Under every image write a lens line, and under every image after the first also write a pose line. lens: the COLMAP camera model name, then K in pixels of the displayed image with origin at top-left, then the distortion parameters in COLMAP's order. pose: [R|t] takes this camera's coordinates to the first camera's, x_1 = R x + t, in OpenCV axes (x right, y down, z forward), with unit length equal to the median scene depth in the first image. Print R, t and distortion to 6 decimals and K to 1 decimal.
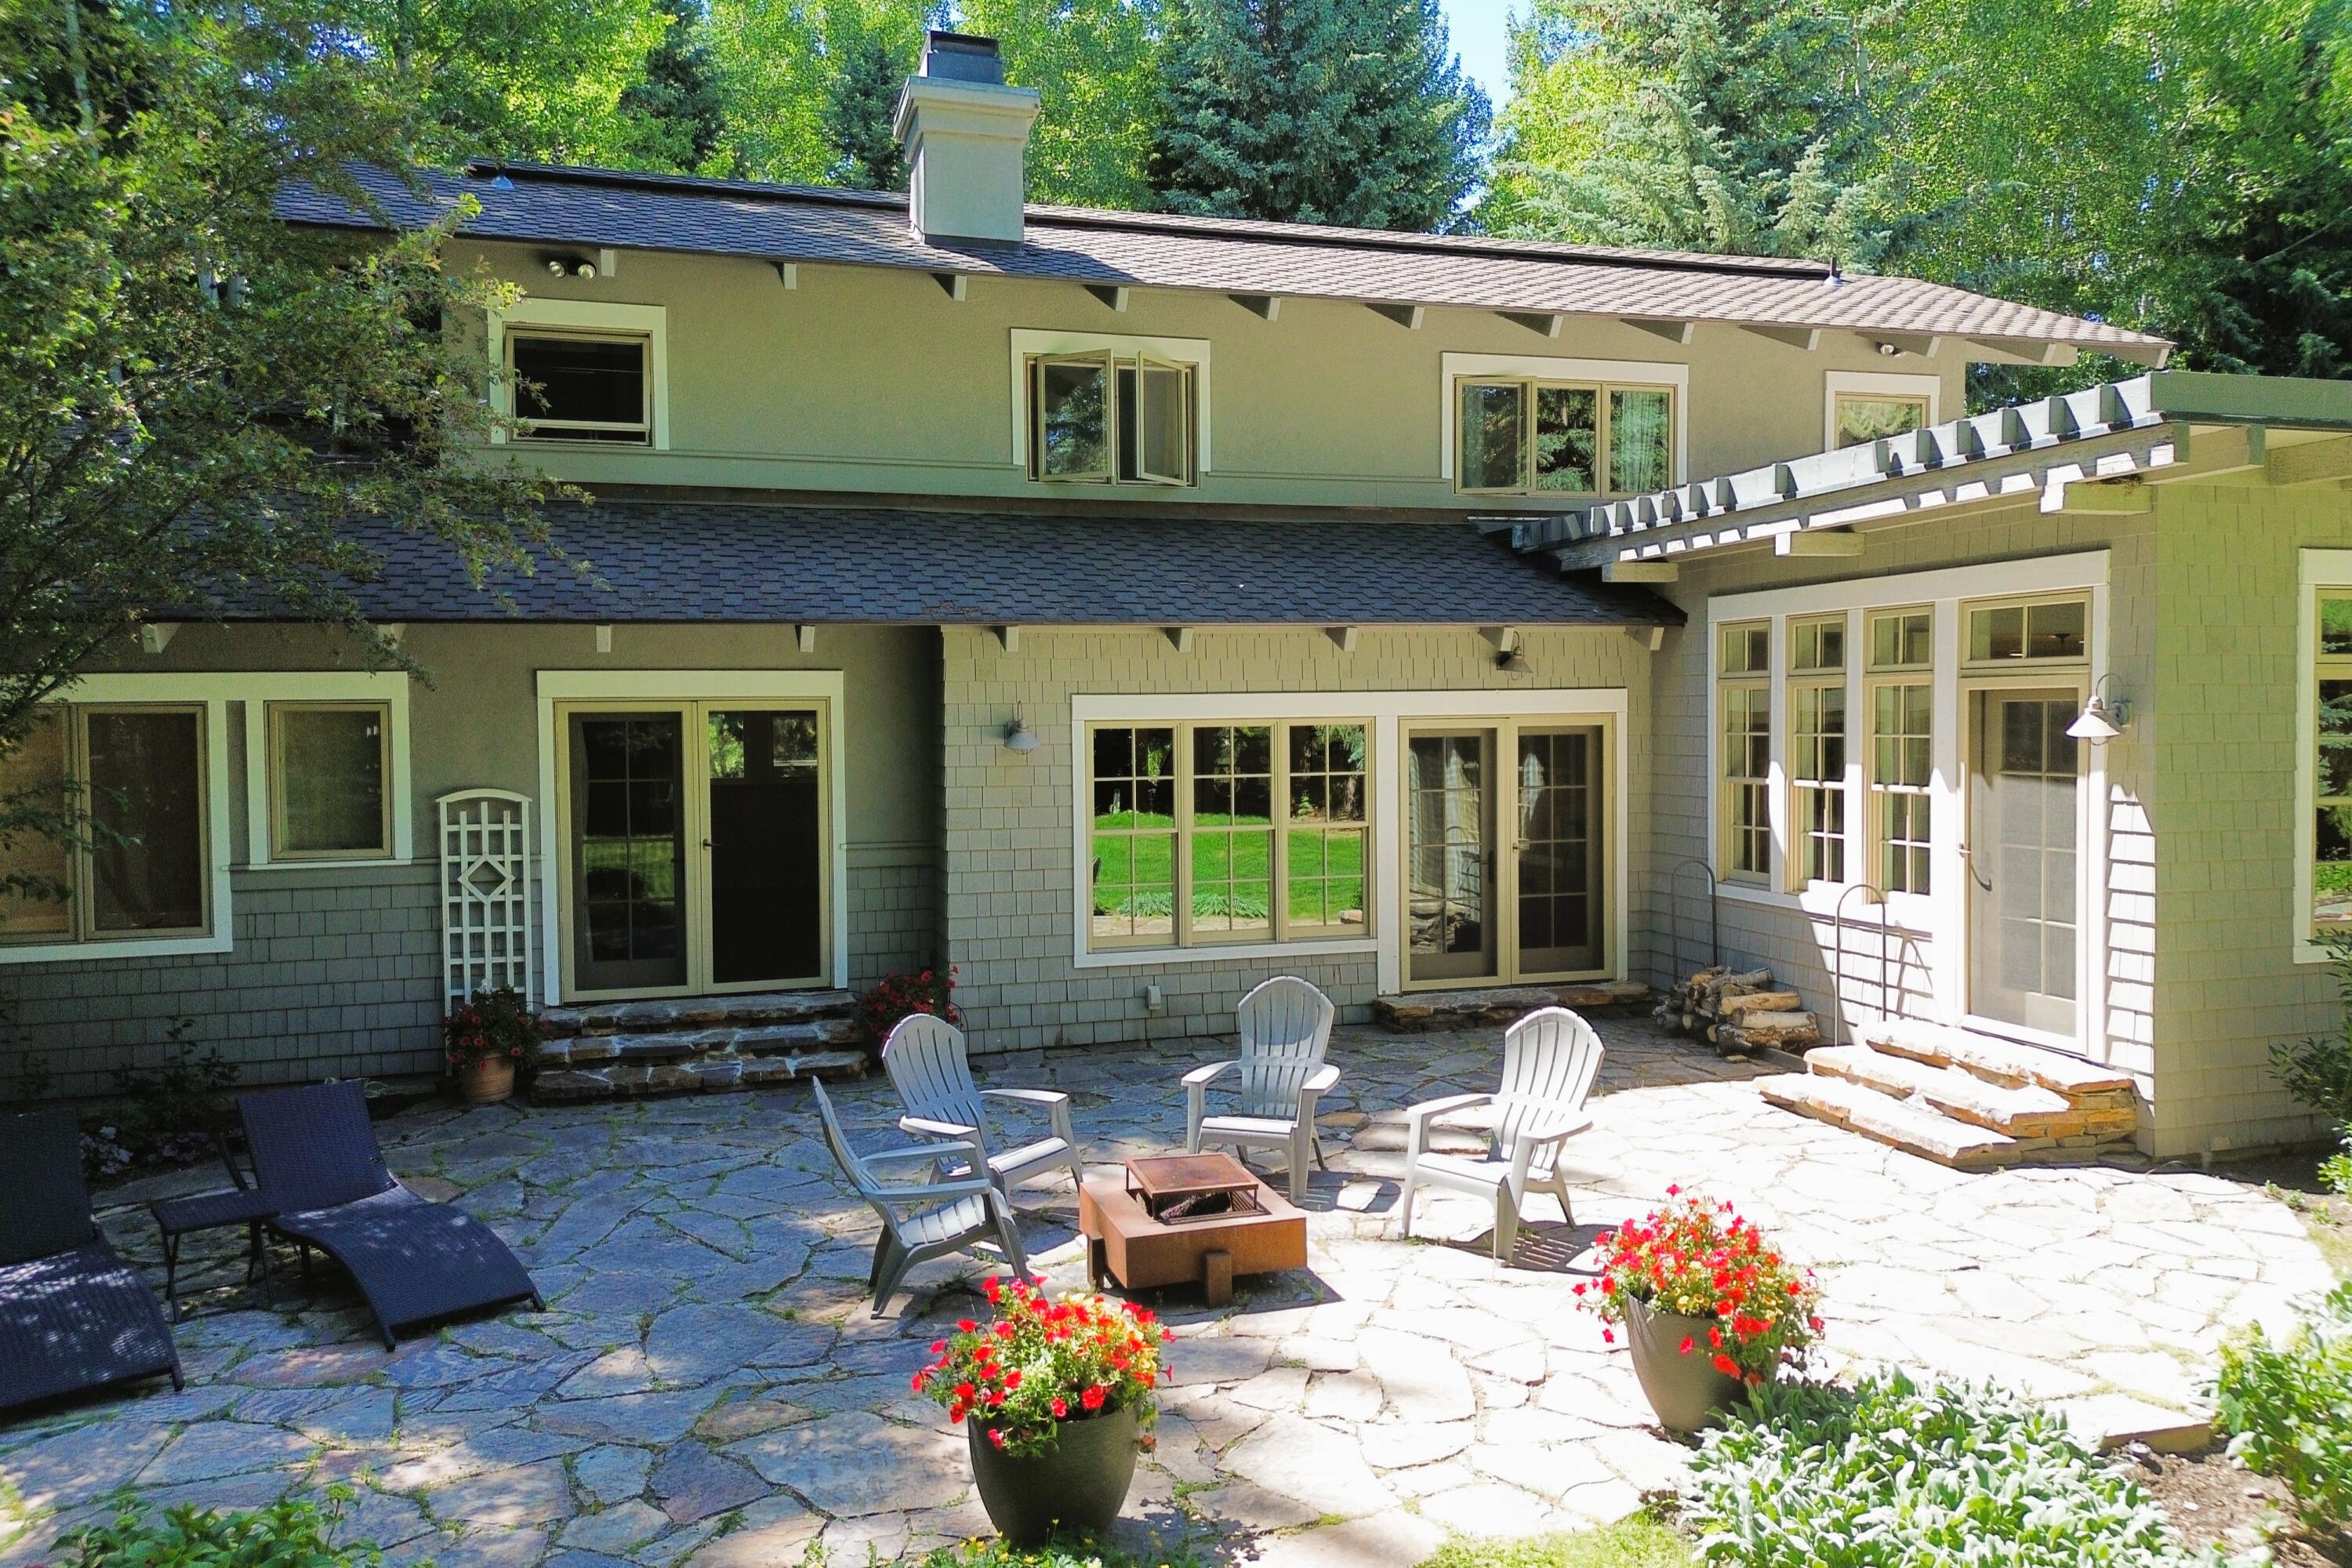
lens RADIAL K [[1624.4, 0, 1176.0], [0, 1624.4, 784.0], [0, 0, 1]] dist [0.081212, -0.079701]
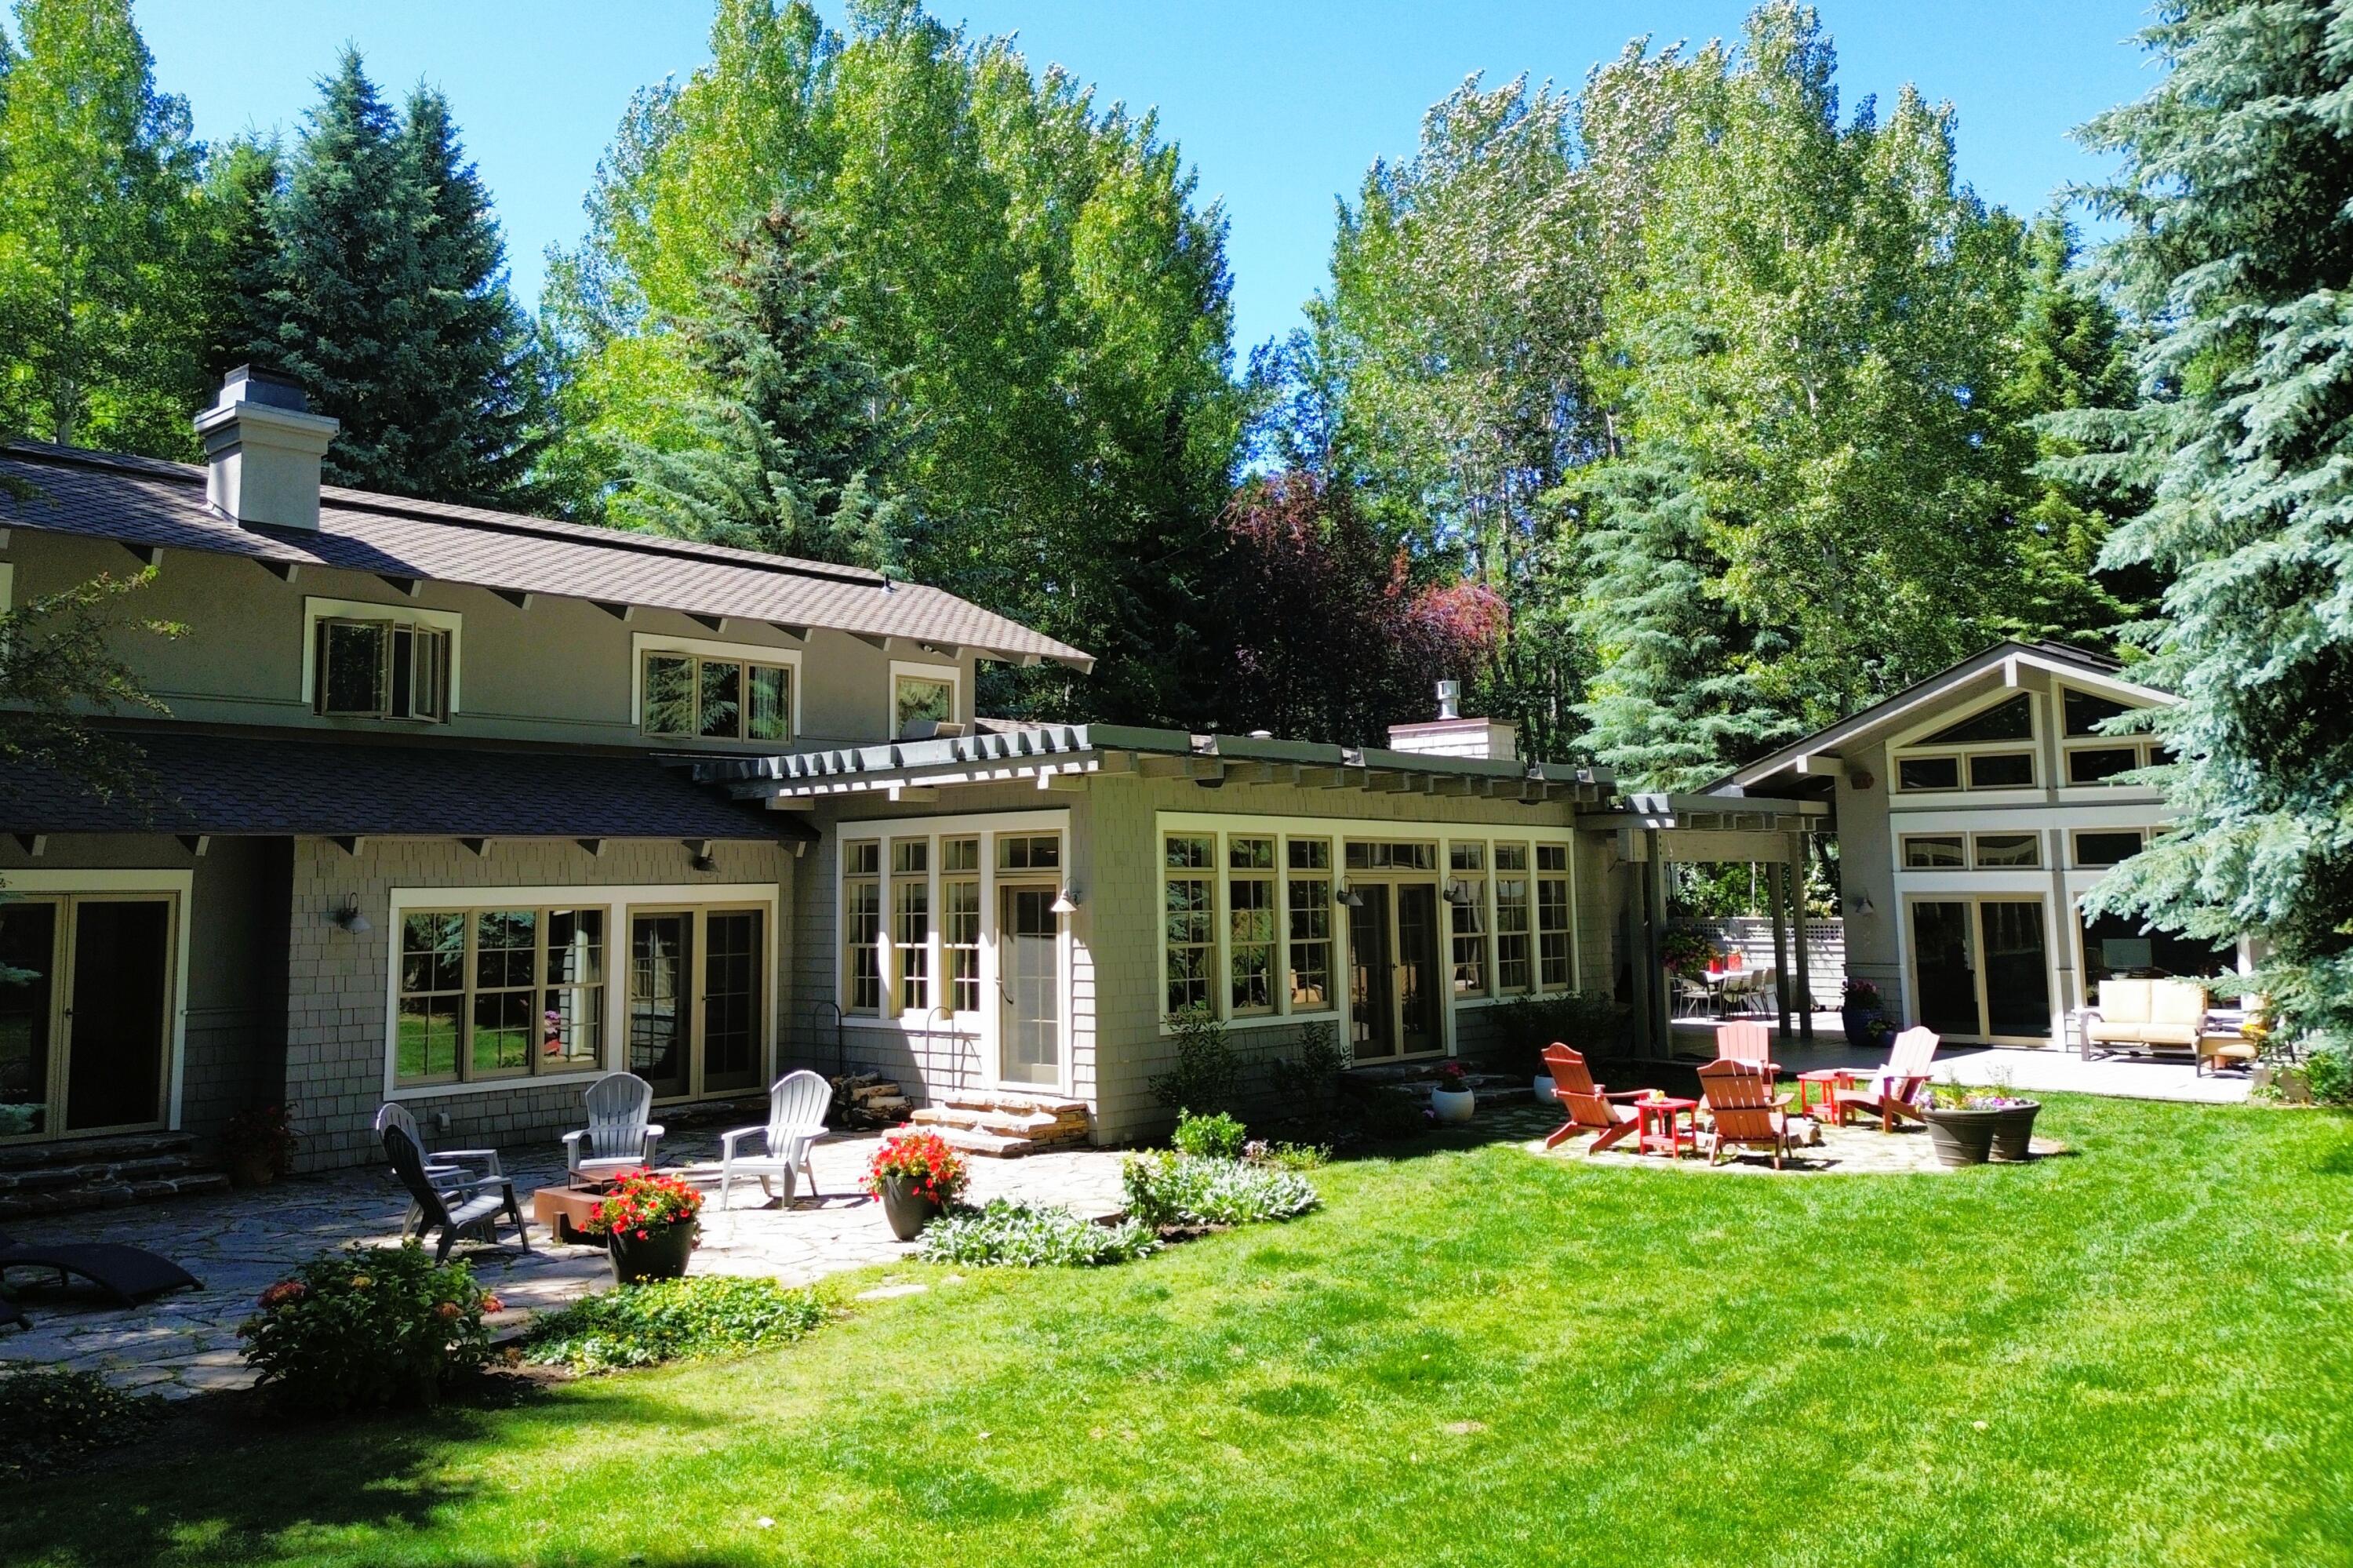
lens RADIAL K [[1625.2, 0, 1176.5], [0, 1625.2, 784.0], [0, 0, 1]] dist [0.081212, -0.079701]
pose [[0.832458, 0.035726, 0.552935, -0.265336], [0.029661, 0.993615, -0.108855, 0.024453], [-0.553294, 0.107018, 0.826083, -0.442359]]
